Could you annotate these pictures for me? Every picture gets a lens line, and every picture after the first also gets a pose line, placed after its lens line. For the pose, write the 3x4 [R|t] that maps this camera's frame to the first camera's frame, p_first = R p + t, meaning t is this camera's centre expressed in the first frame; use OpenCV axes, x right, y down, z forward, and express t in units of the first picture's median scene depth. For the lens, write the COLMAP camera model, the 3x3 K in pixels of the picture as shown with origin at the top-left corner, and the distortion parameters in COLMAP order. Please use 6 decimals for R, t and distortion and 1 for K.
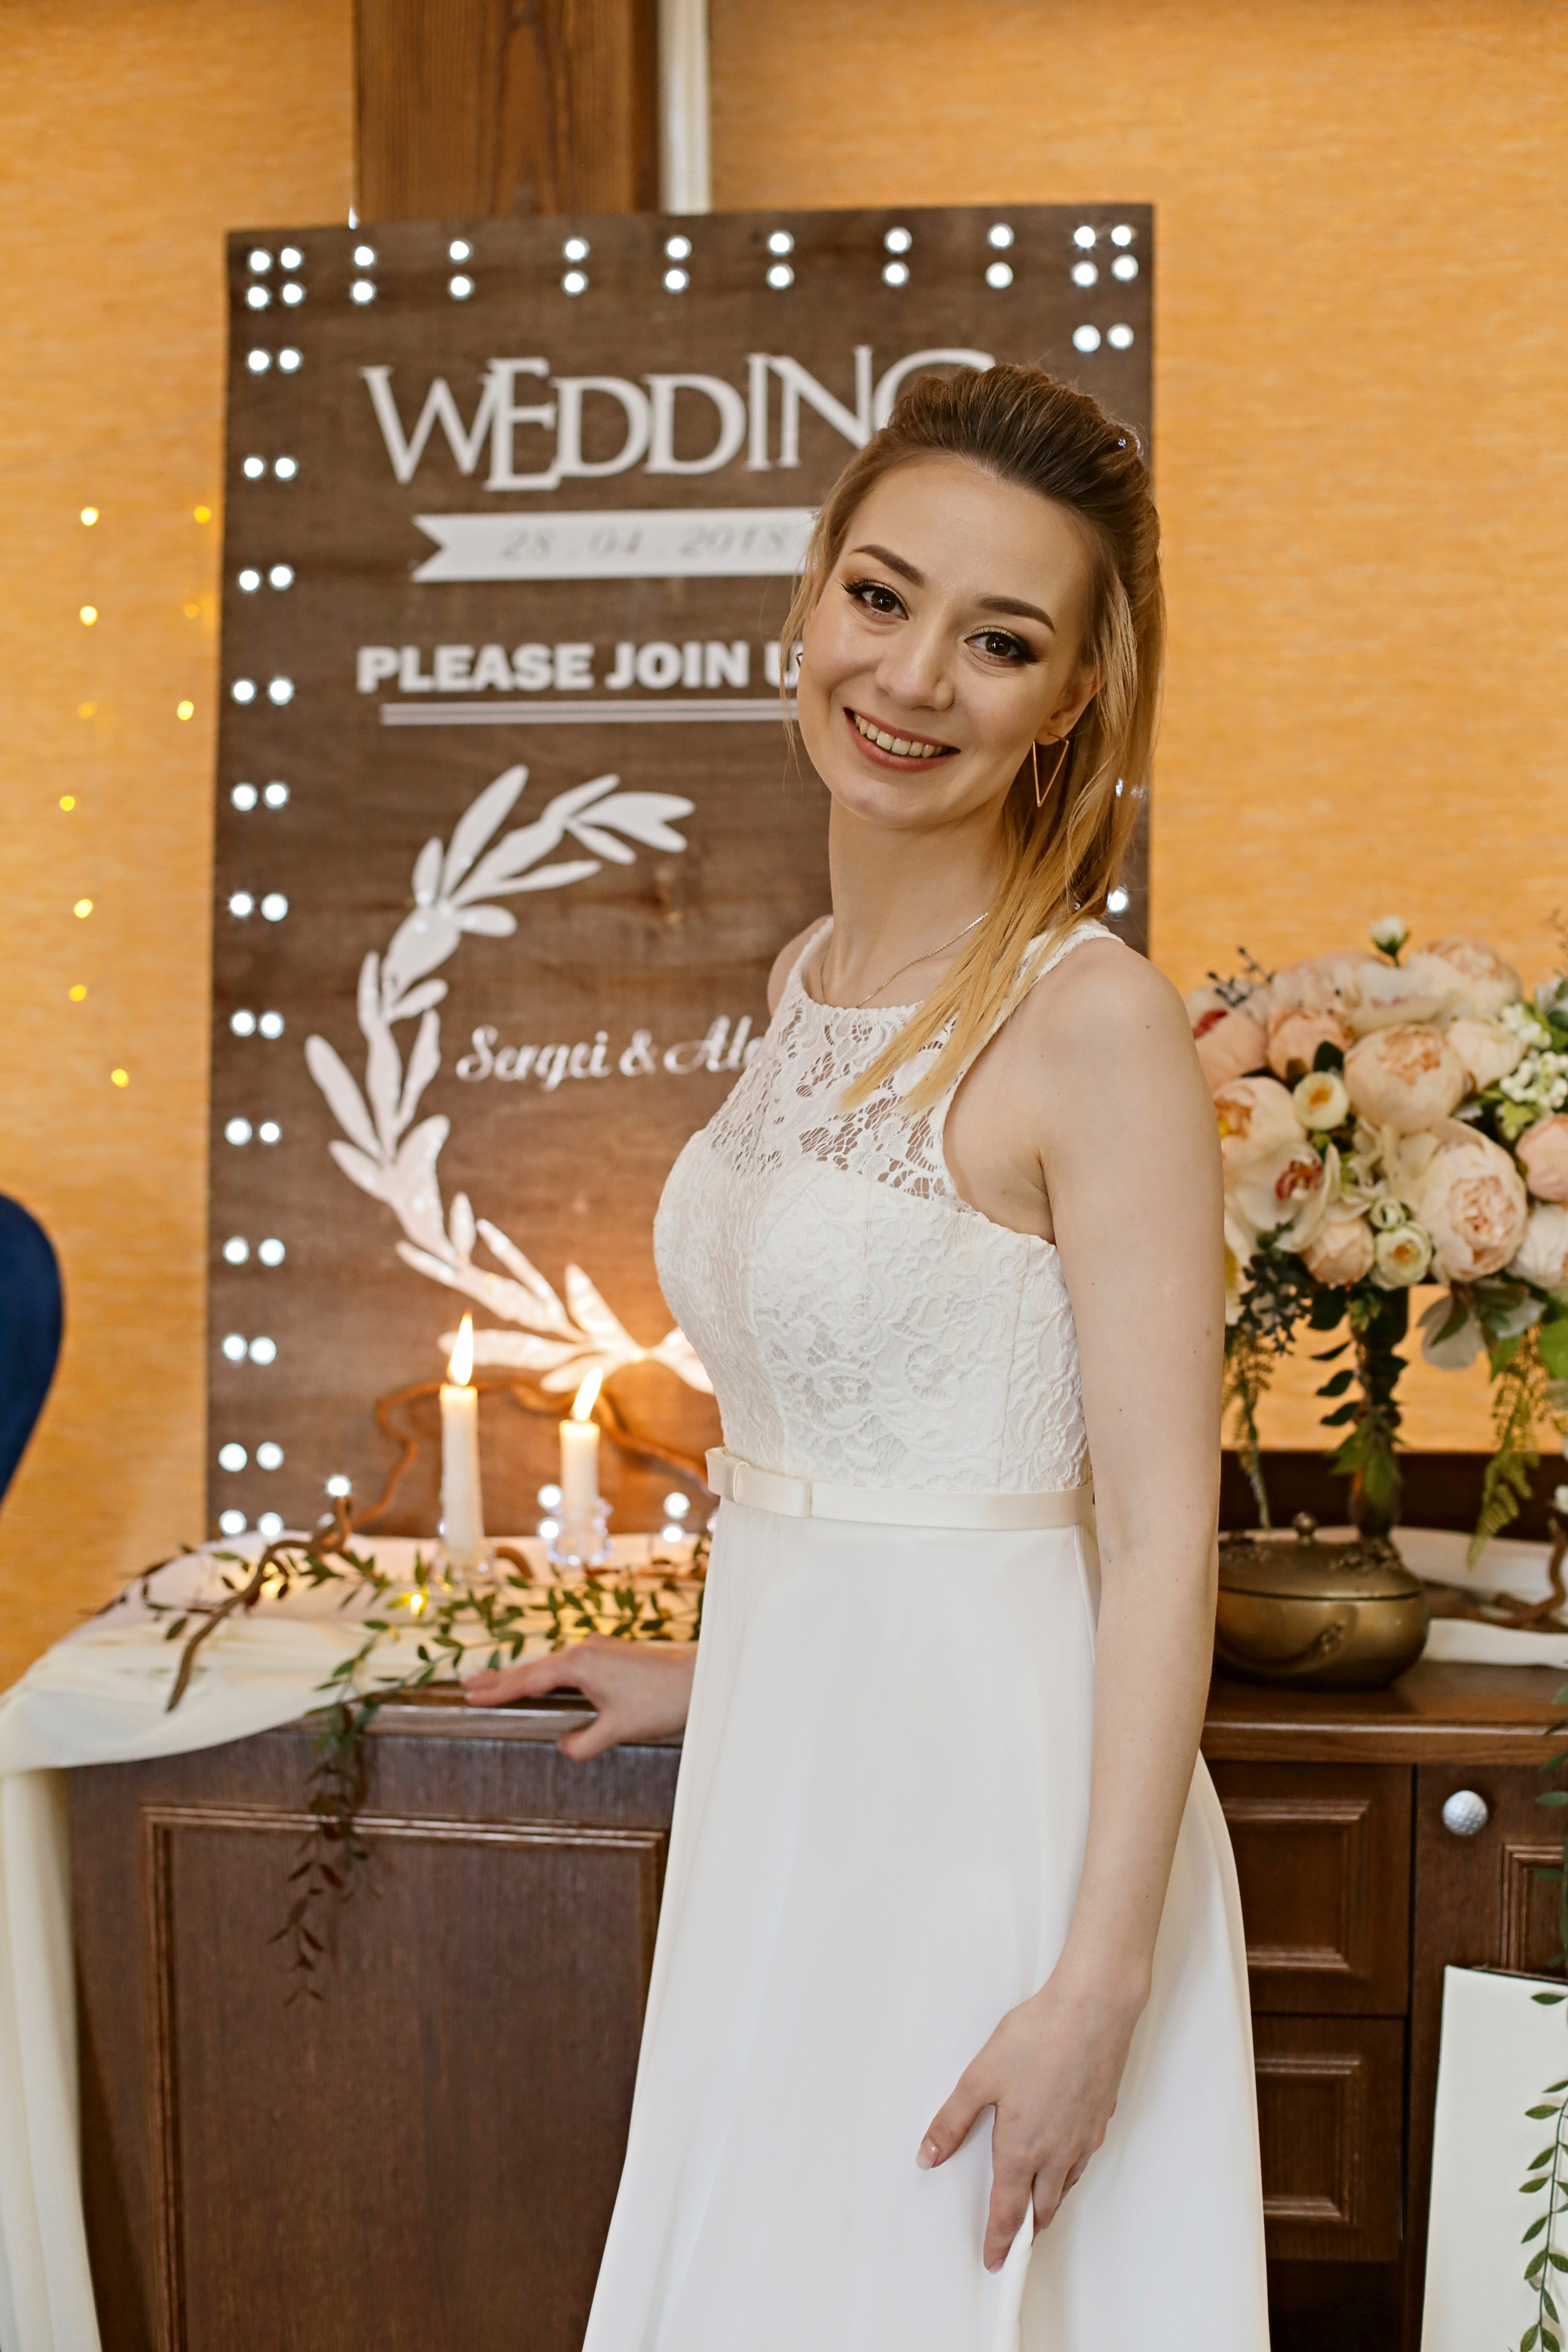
lens RADIAL K [[3454.7, 0, 784.0], [0, 3454.7, 1176.0], [0, 0, 1]] dist [-0.159921, 0.189994]
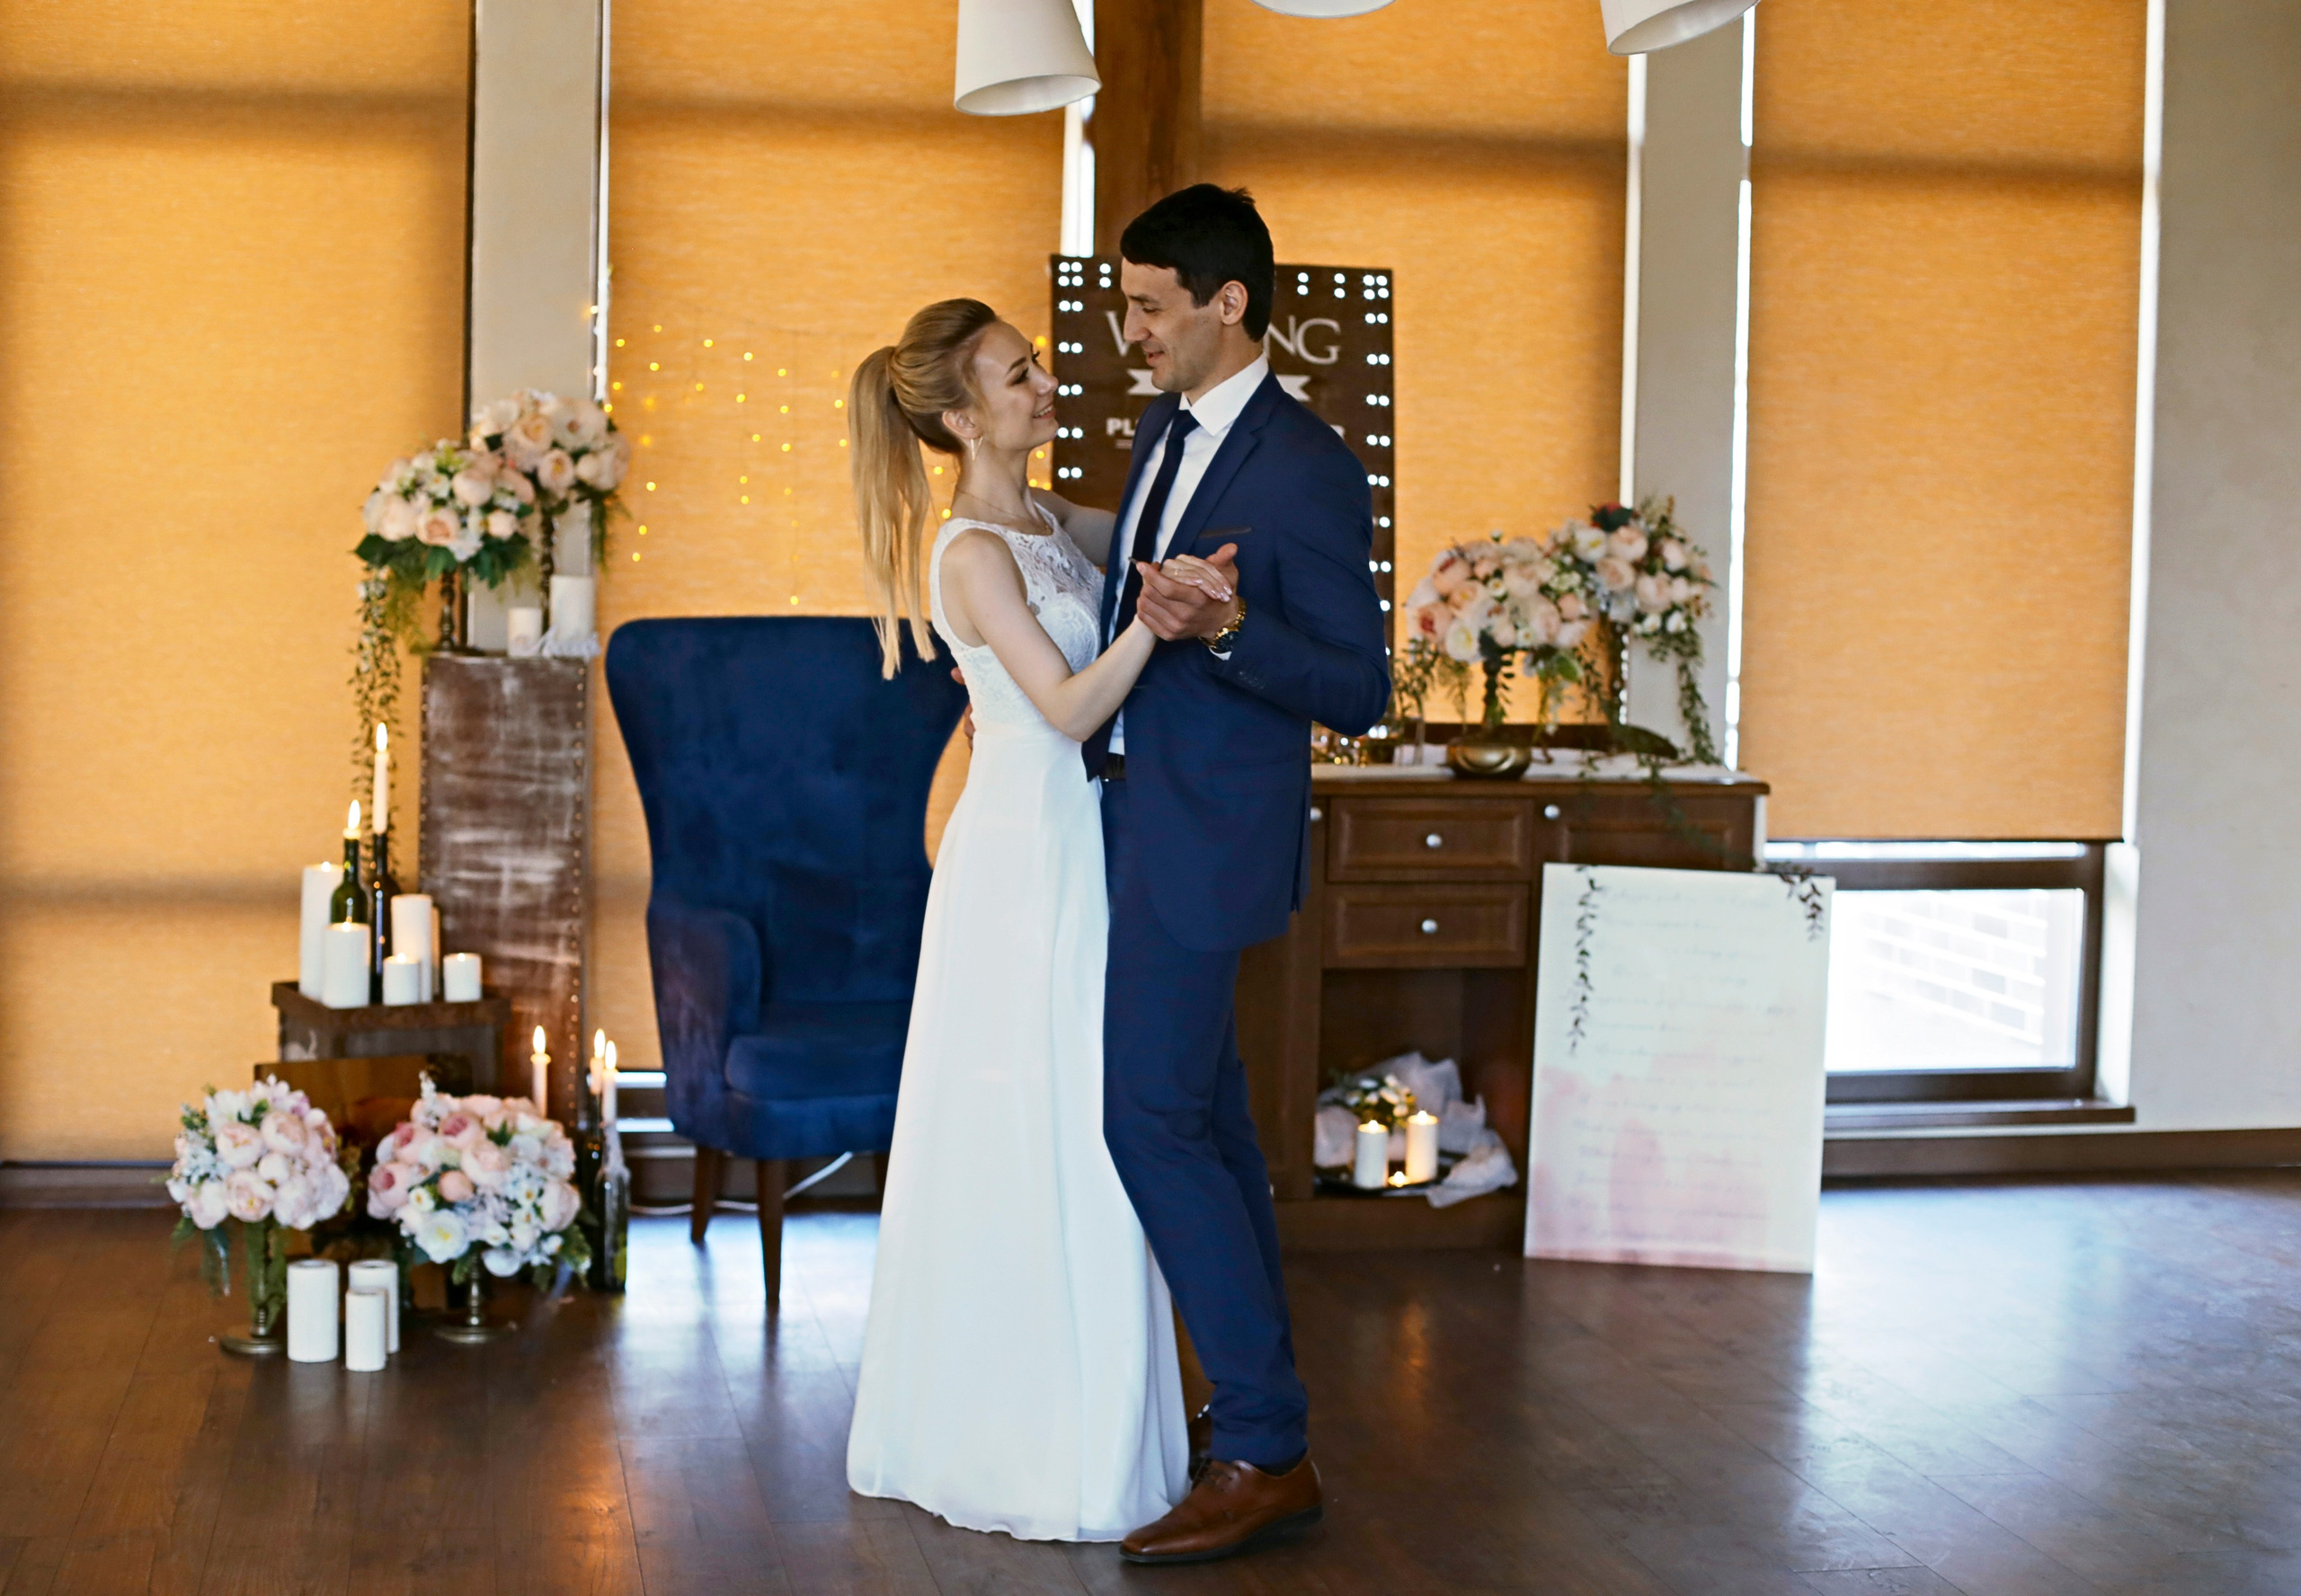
lens RADIAL K [[3548.6, 0, 1150.5], [0, 3548.6, 798.0], [0, 0, 1]] dist [-0.155932, 0.099950]
pose [[0.938975, 0.001740, 0.343982, -1.040015], [0.002379, 0.999930, -0.011550, 0.171945], [-0.343978, 0.011664, 0.938905, -1.585105]]
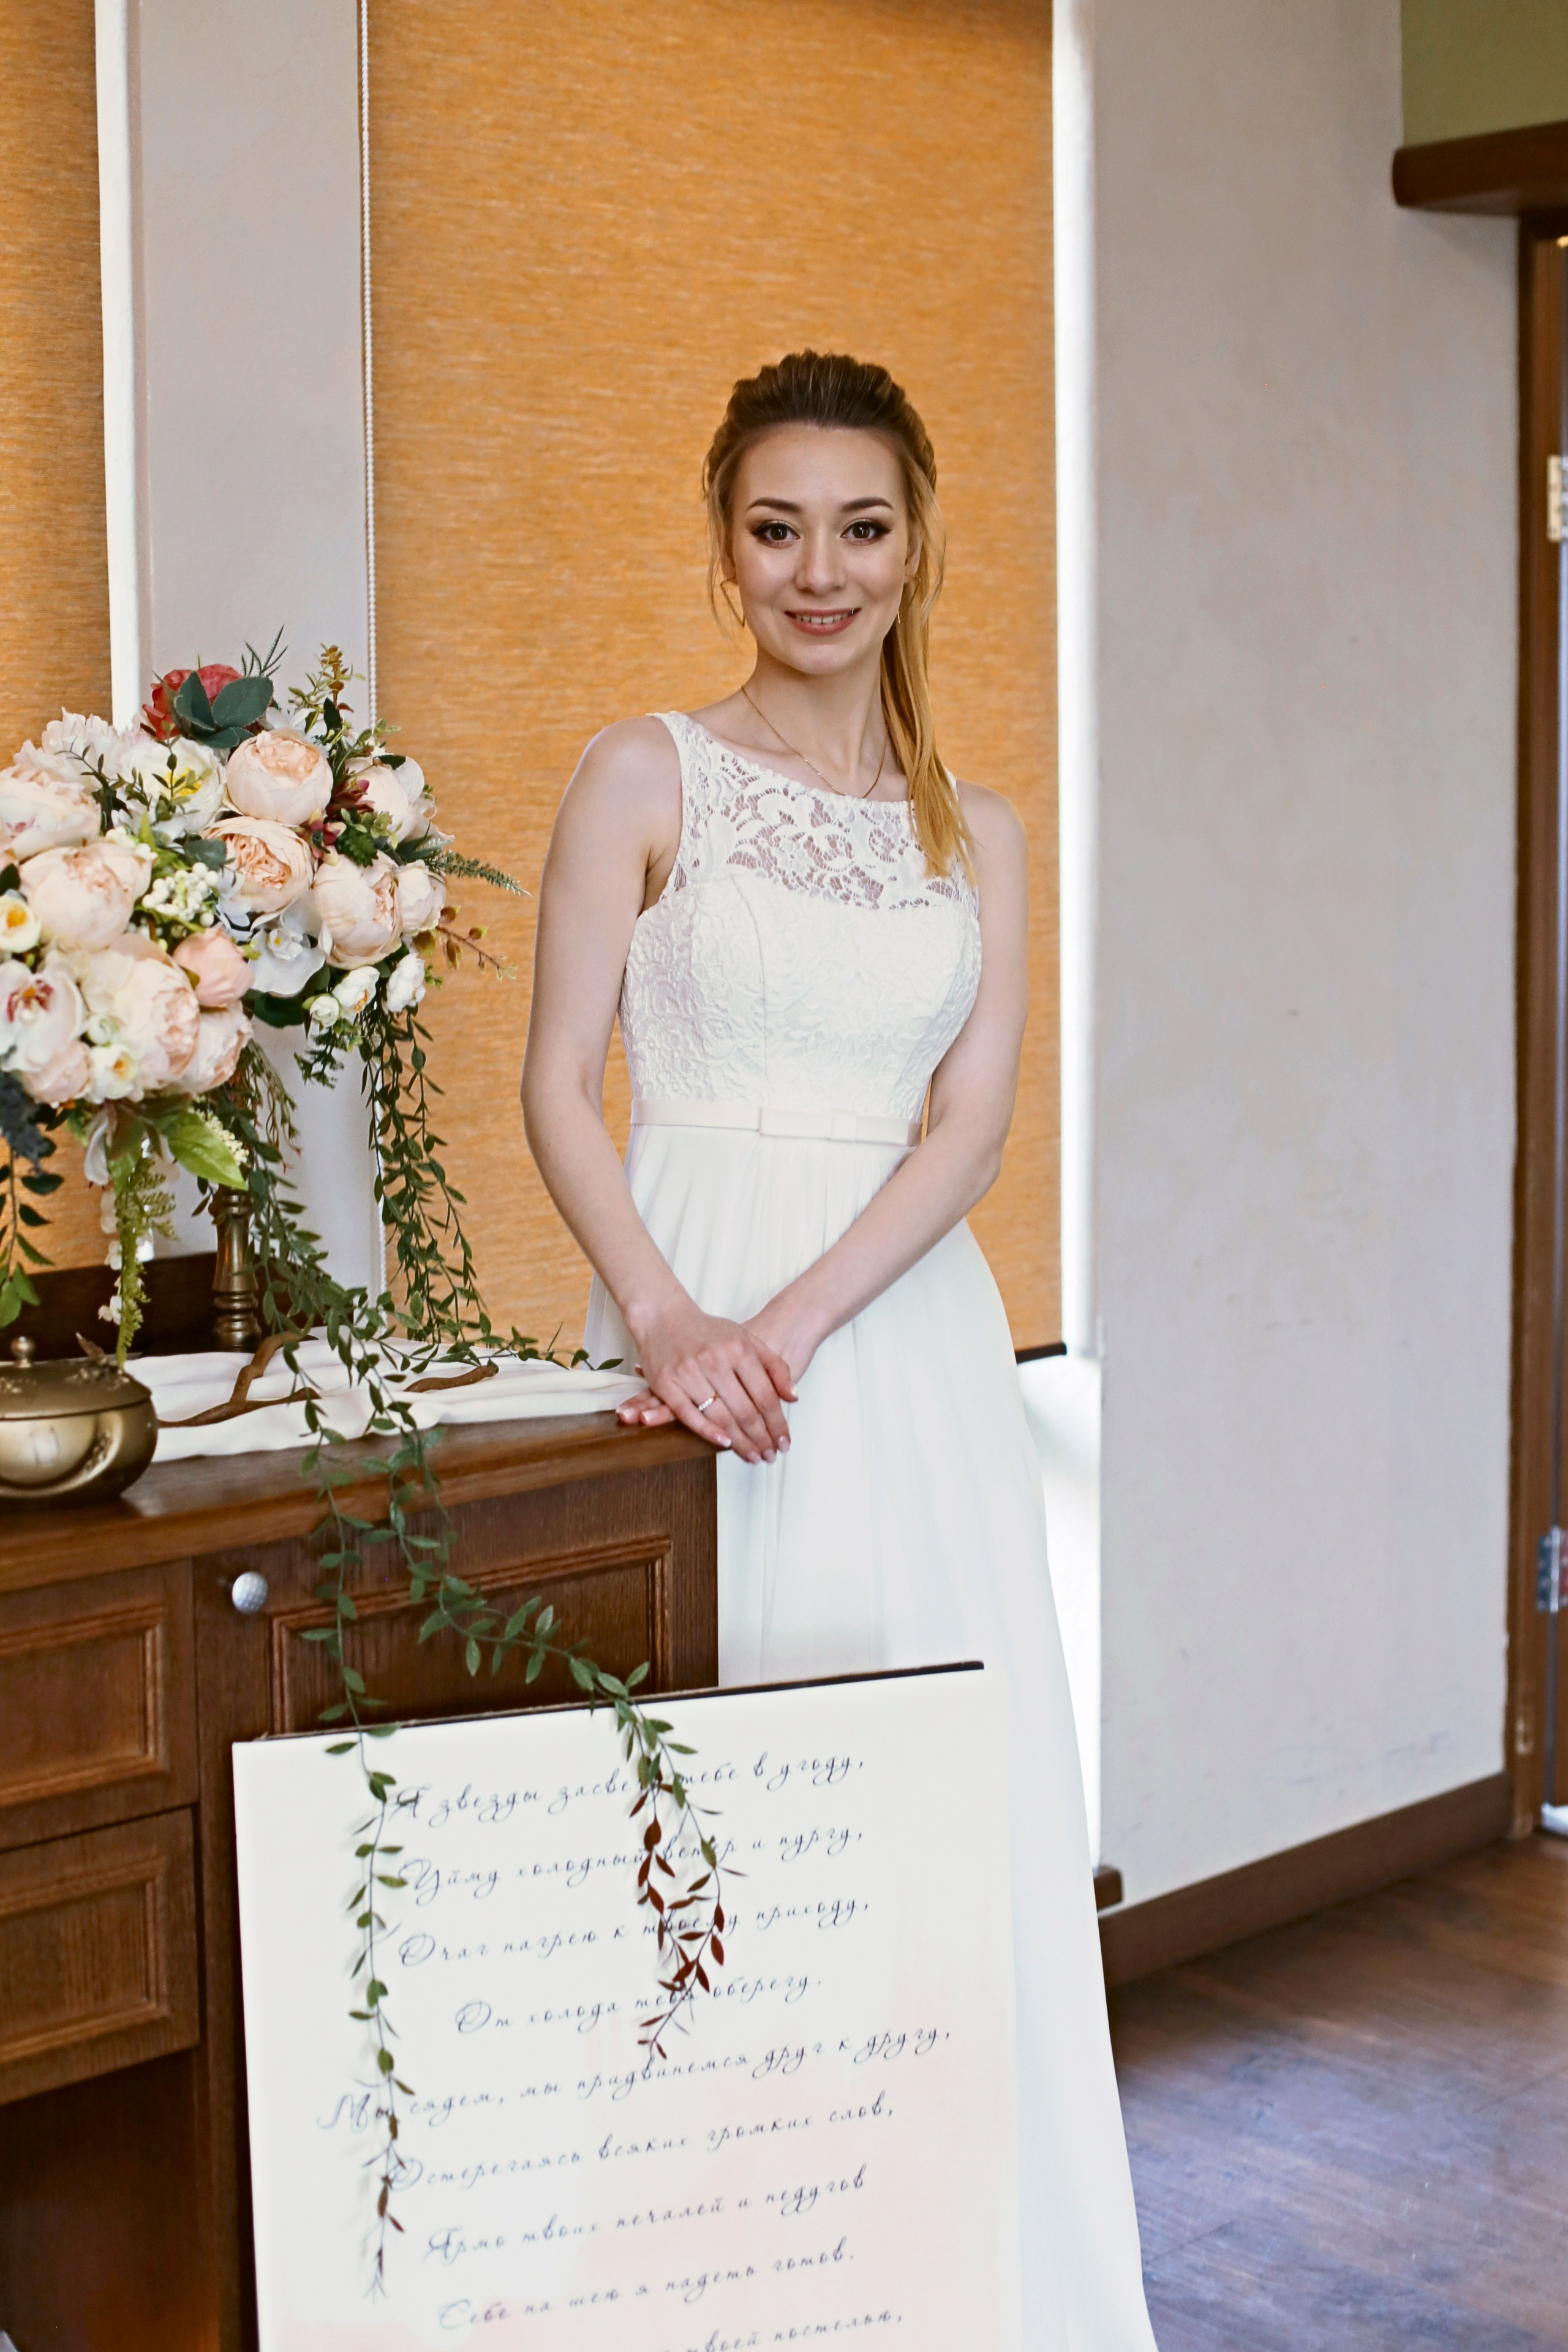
lens RADIAL K [[3454.7, 0, 784.0], [0, 3454.7, 1176.0], [0, 0, 1]] dist [-0.159921, 0.189994]
pose [[0.618771, -0.087283, 0.780708, -0.416613], [0.074795, 0.995839, 0.052053, 0.013912], [-0.782003, 0.026184, 0.622725, 0.174247]]
